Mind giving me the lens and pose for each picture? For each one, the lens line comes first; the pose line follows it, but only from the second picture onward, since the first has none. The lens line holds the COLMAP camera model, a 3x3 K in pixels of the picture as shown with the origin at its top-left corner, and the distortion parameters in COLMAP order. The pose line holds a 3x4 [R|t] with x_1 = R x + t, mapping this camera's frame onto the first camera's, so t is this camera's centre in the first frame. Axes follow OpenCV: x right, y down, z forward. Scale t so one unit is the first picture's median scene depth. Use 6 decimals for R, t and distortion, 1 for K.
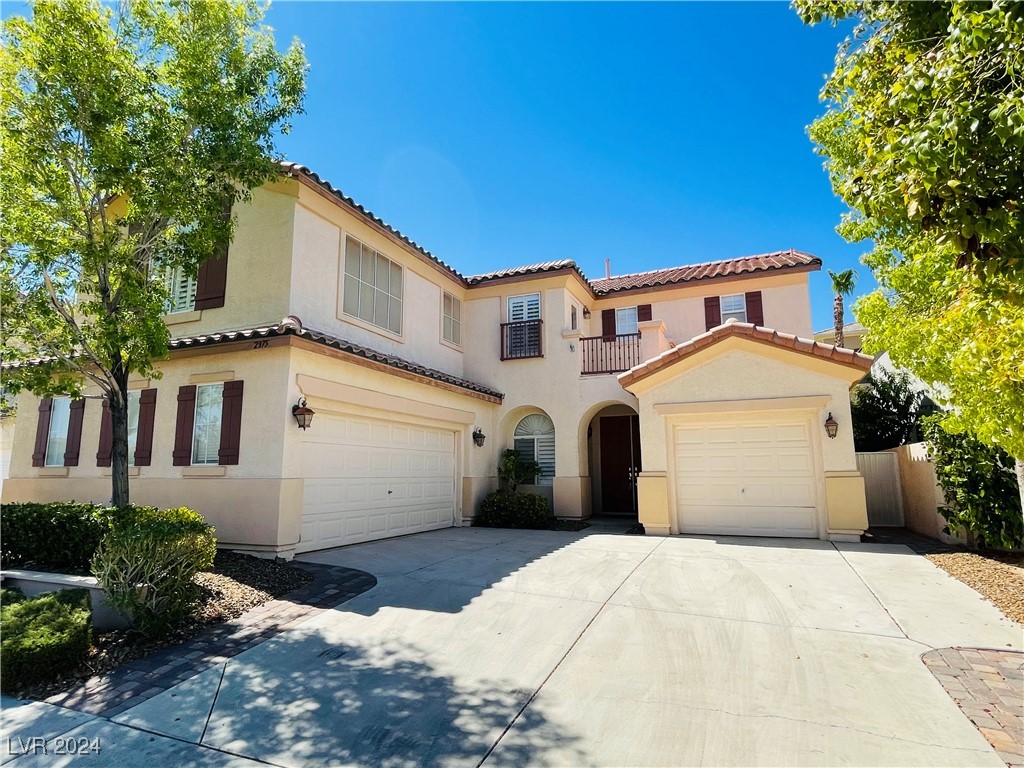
lens RADIAL K [[547.9, 0, 510.2], [0, 547.9, 387.1], [0, 0, 1]] dist [-0.001053, -0.000733]
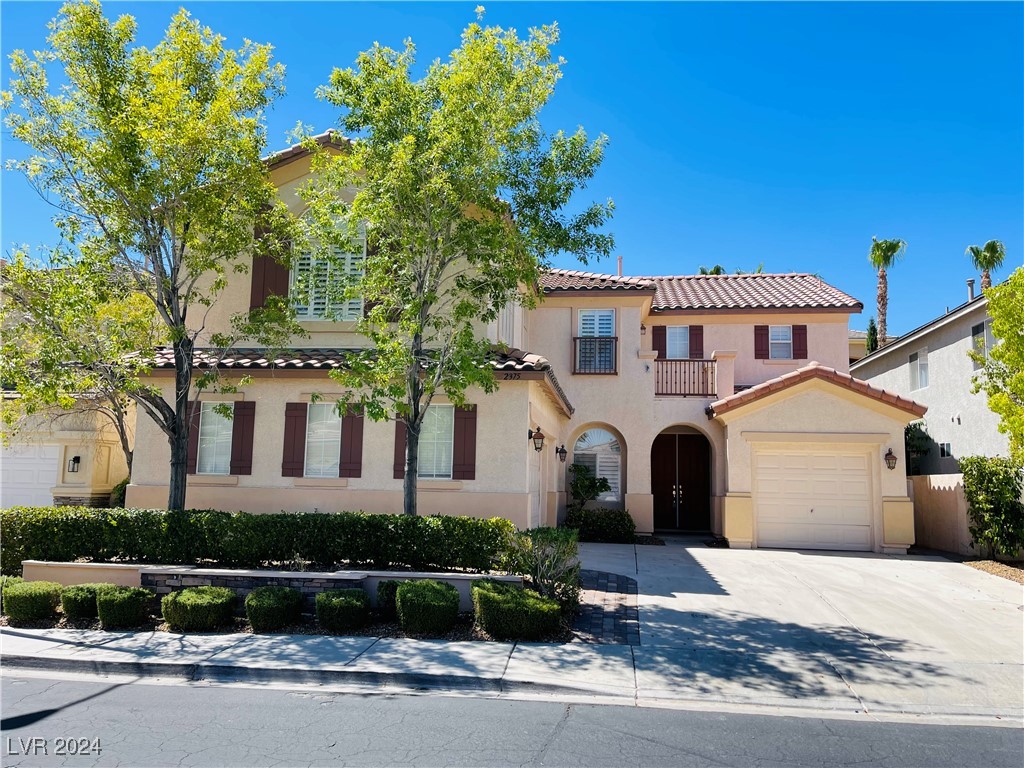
lens RADIAL K [[773.3, 0, 513.4], [0, 773.3, 382.6], [0, 0, 1]] dist [0.045745, -0.013158]
pose [[0.960576, 0.059845, 0.271499, -0.620246], [-0.067697, 0.997513, 0.019637, -0.067834], [-0.269649, -0.037243, 0.962238, -0.389265]]
